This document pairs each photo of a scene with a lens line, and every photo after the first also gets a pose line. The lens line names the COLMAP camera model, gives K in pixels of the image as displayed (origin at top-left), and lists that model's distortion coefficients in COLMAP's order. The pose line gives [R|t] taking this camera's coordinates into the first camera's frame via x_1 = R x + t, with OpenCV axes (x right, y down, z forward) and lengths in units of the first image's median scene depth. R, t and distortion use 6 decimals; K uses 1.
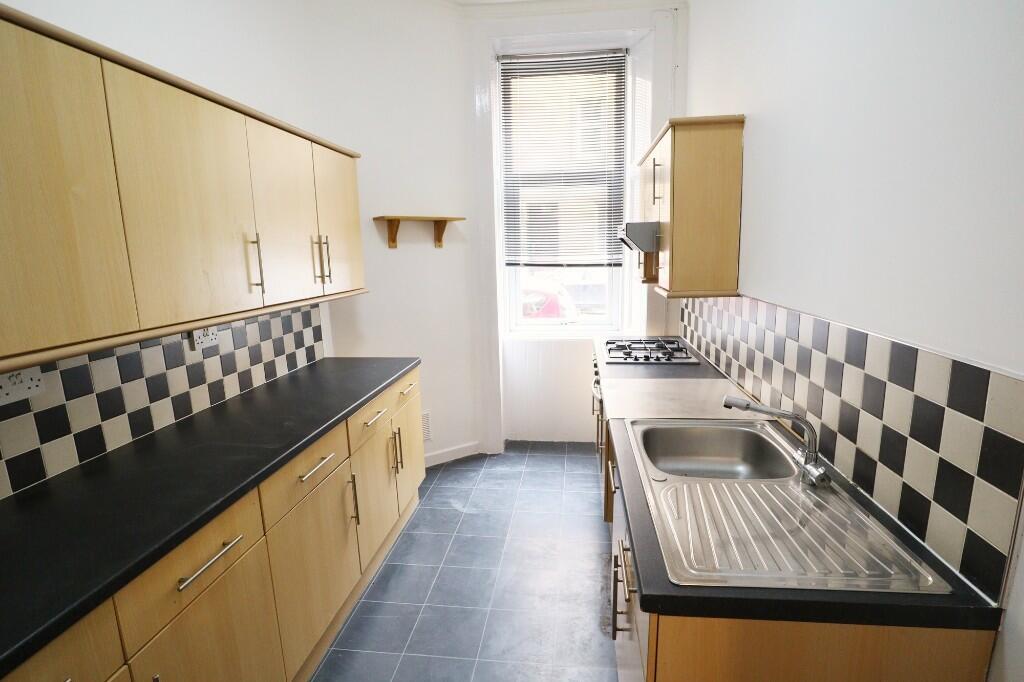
lens RADIAL K [[521.1, 0, 513.8], [0, 521.1, 343.2], [0, 0, 1]] dist [-0.025716, 0.003644]
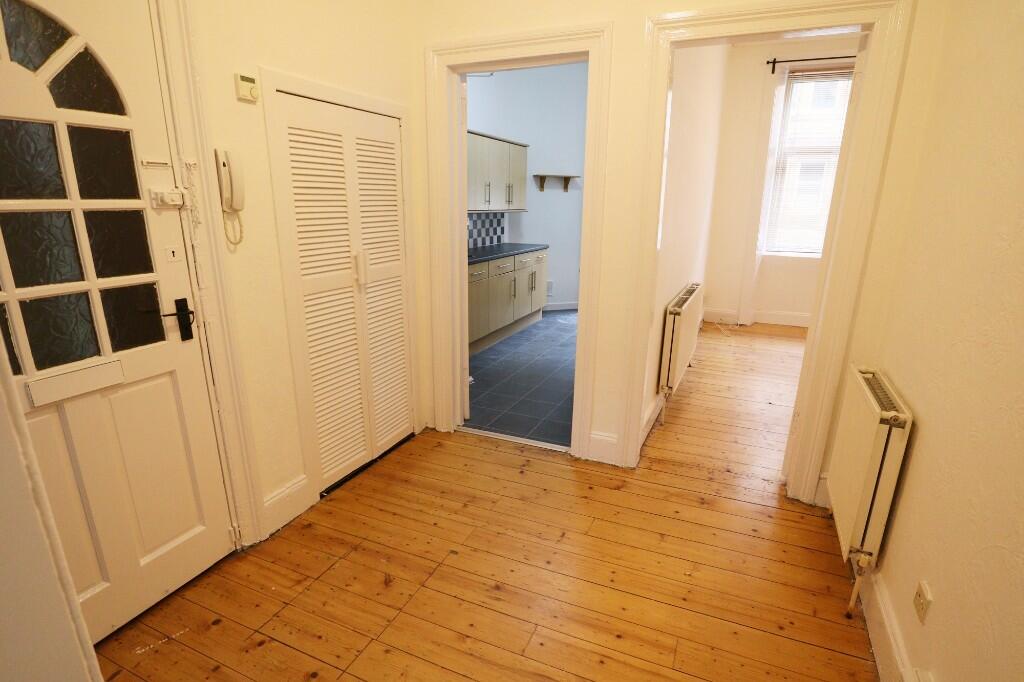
lens RADIAL K [[521.1, 0, 513.1], [0, 521.1, 342.3], [0, 0, 1]] dist [-0.025716, 0.003644]
pose [[0.952227, 0.113892, -0.283360, 0.286911], [-0.089928, 0.991288, 0.096231, 0.203925], [0.291851, -0.066152, 0.954173, -0.946019]]
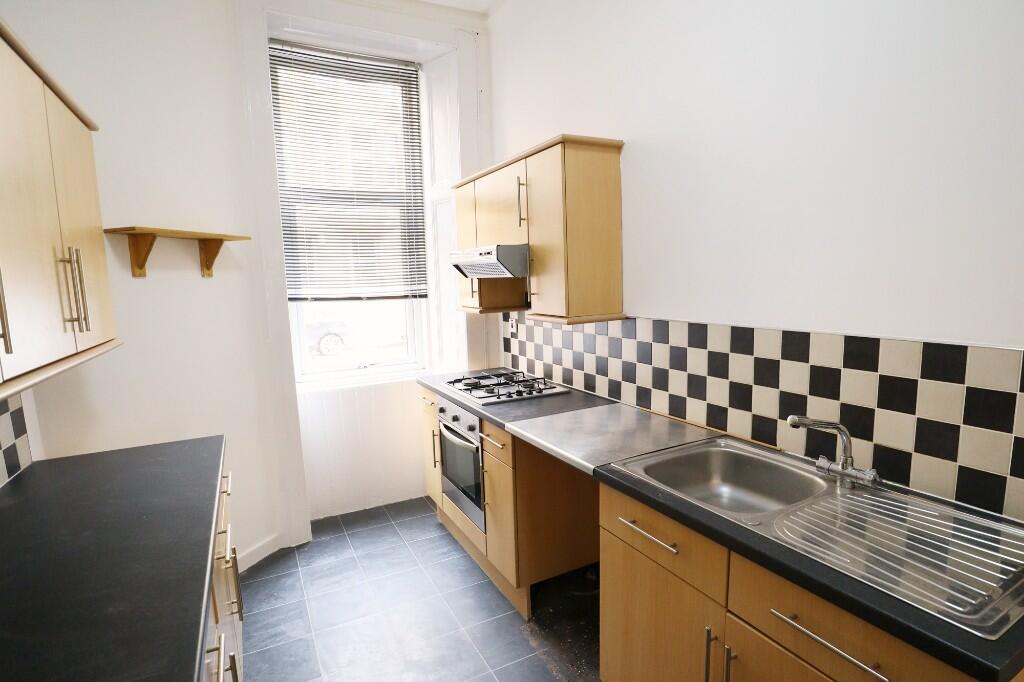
lens RADIAL K [[521.1, 0, 515.2], [0, 521.1, 348.5], [0, 0, 1]] dist [-0.025716, 0.003644]
pose [[0.824466, -0.076877, 0.560666, -0.211932], [0.111191, 0.993424, -0.027292, -0.020793], [-0.554881, 0.084843, 0.827592, 0.198531]]
